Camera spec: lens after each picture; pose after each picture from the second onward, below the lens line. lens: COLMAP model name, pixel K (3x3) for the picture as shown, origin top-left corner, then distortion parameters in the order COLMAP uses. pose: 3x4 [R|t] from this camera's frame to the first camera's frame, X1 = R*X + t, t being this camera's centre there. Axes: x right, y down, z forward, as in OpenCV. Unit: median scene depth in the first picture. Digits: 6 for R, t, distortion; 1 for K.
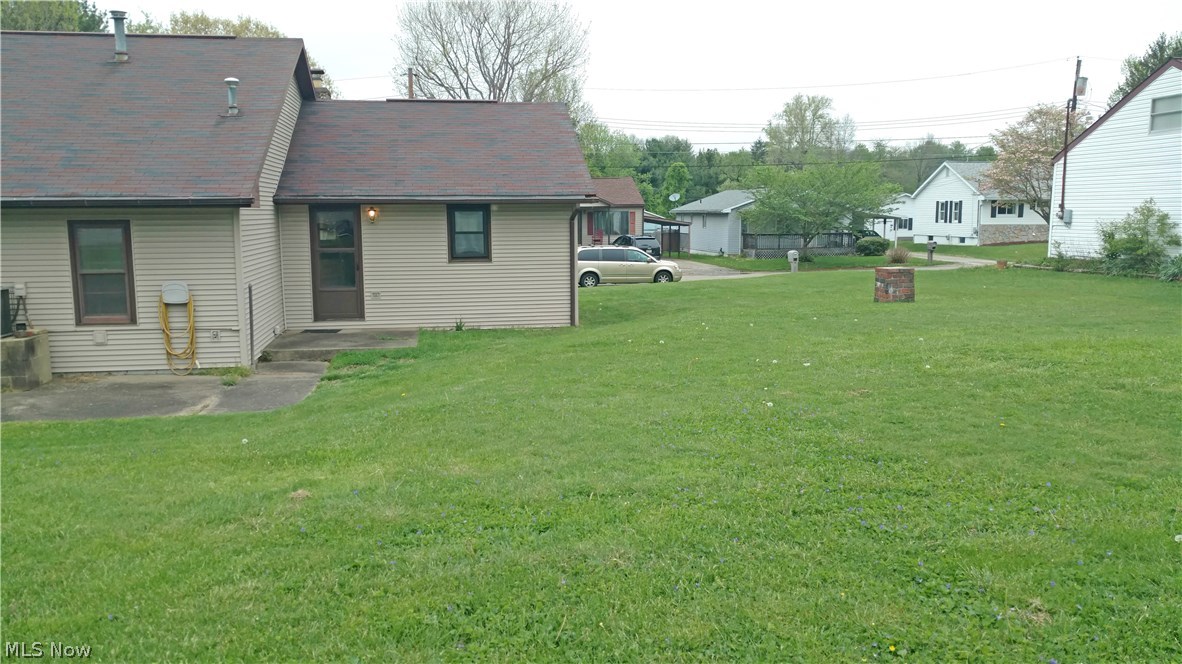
lens RADIAL K [[908.8, 0, 588.7], [0, 908.8, 334.5], [0, 0, 1]] dist [-0.008915, 0.026572]
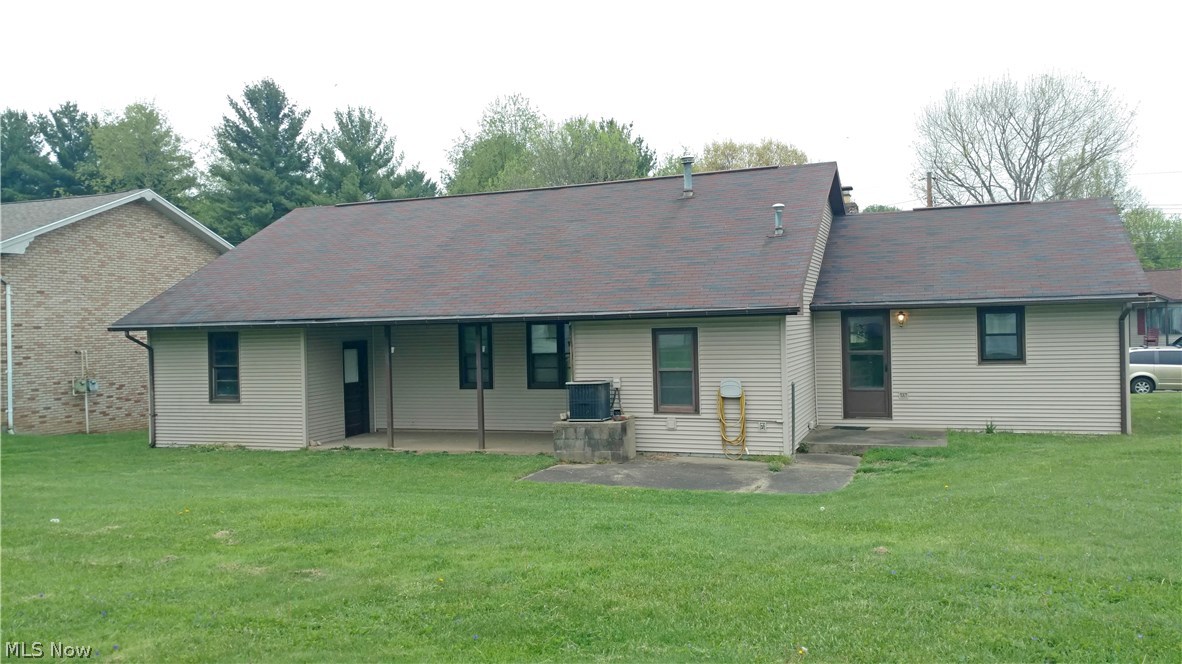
lens RADIAL K [[908.8, 0, 583.4], [0, 908.8, 326.7], [0, 0, 1]] dist [-0.008915, 0.026572]
pose [[0.853804, -0.014614, -0.520390, -0.005354], [-0.047916, 0.993157, -0.106505, 0.007998], [0.518385, 0.115869, 0.847261, -0.091673]]
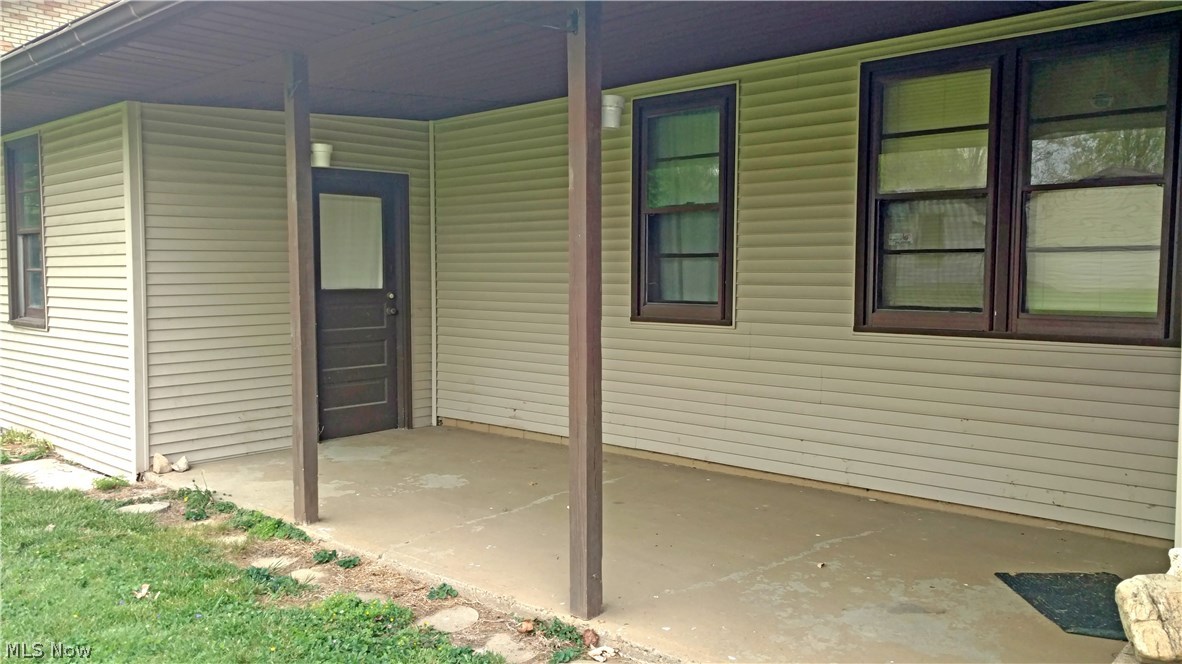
lens RADIAL K [[908.8, 0, 593.5], [0, 908.8, 332.0], [0, 0, 1]] dist [-0.008915, 0.026572]
pose [[0.595290, 0.065242, -0.800858, -0.504945], [-0.110586, 0.993866, -0.001235, -0.025035], [0.795864, 0.089299, 0.598853, 0.648566]]
